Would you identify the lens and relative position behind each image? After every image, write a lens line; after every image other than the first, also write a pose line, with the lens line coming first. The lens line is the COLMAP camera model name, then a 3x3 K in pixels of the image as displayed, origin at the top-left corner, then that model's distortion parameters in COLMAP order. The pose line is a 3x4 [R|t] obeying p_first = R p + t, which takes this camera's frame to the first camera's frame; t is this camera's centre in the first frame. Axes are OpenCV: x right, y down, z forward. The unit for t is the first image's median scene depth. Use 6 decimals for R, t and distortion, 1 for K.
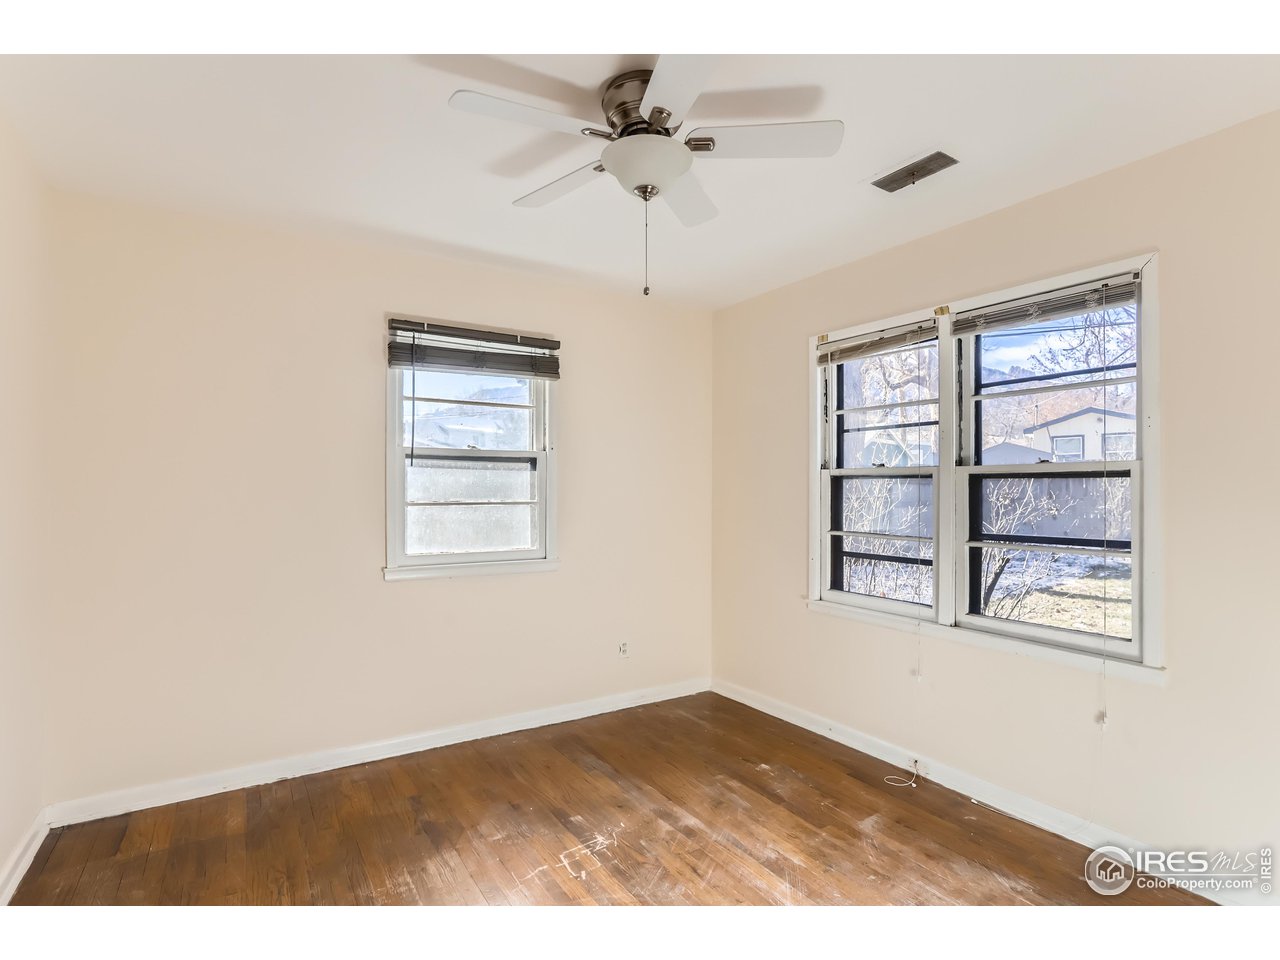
lens RADIAL K [[674.6, 0, 646.9], [0, 674.6, 484.4], [0, 0, 1]] dist [-0.003065, 0.000045]
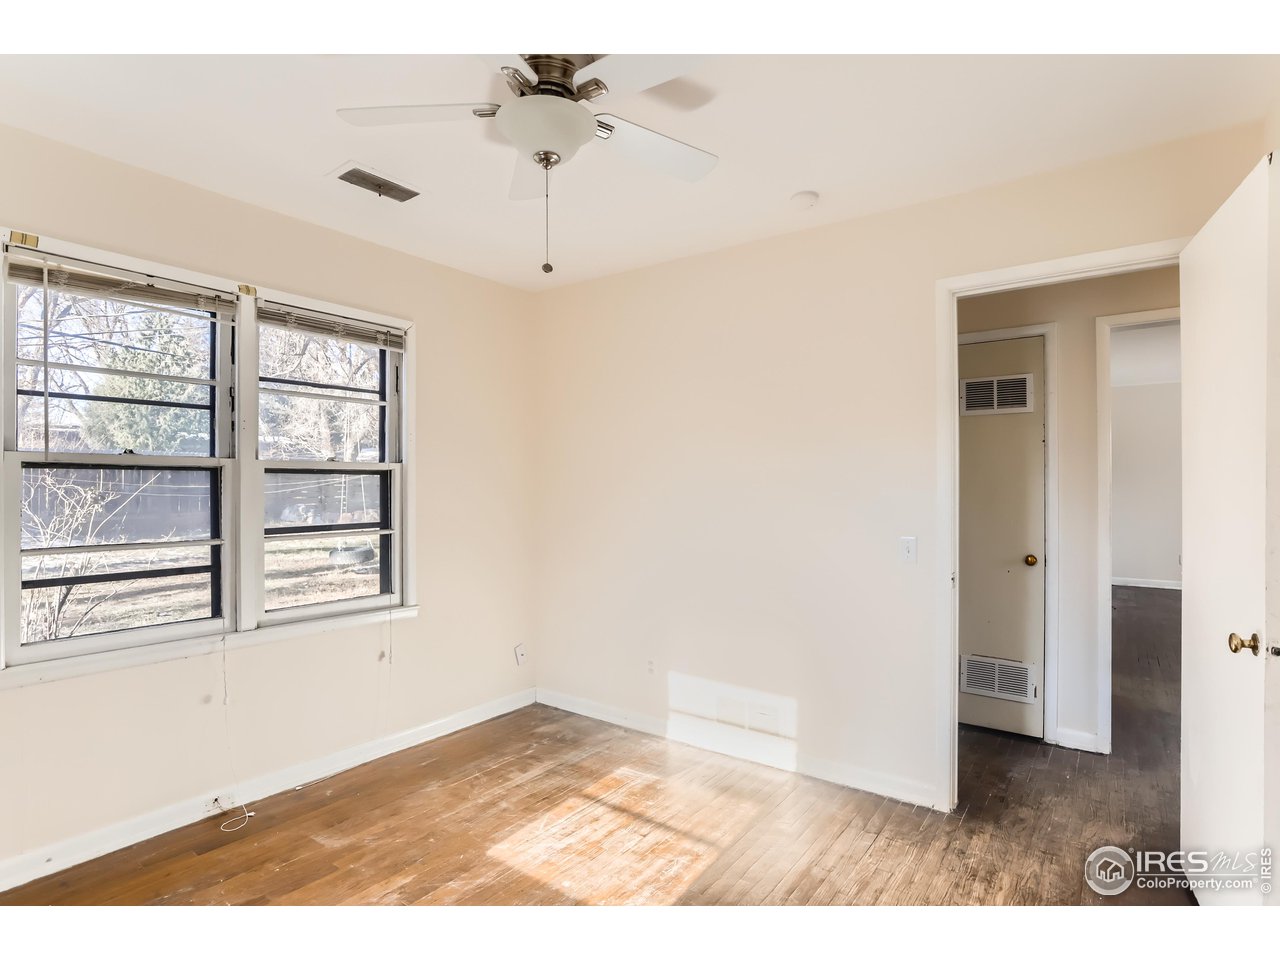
lens RADIAL K [[674.6, 0, 645.8], [0, 674.6, 481.6], [0, 0, 1]] dist [-0.003065, 0.000045]
pose [[-0.372996, -0.001556, 0.927832, -0.665305], [-0.009114, 0.999956, -0.001988, 0.001119], [-0.927788, -0.009198, -0.372994, 0.898874]]
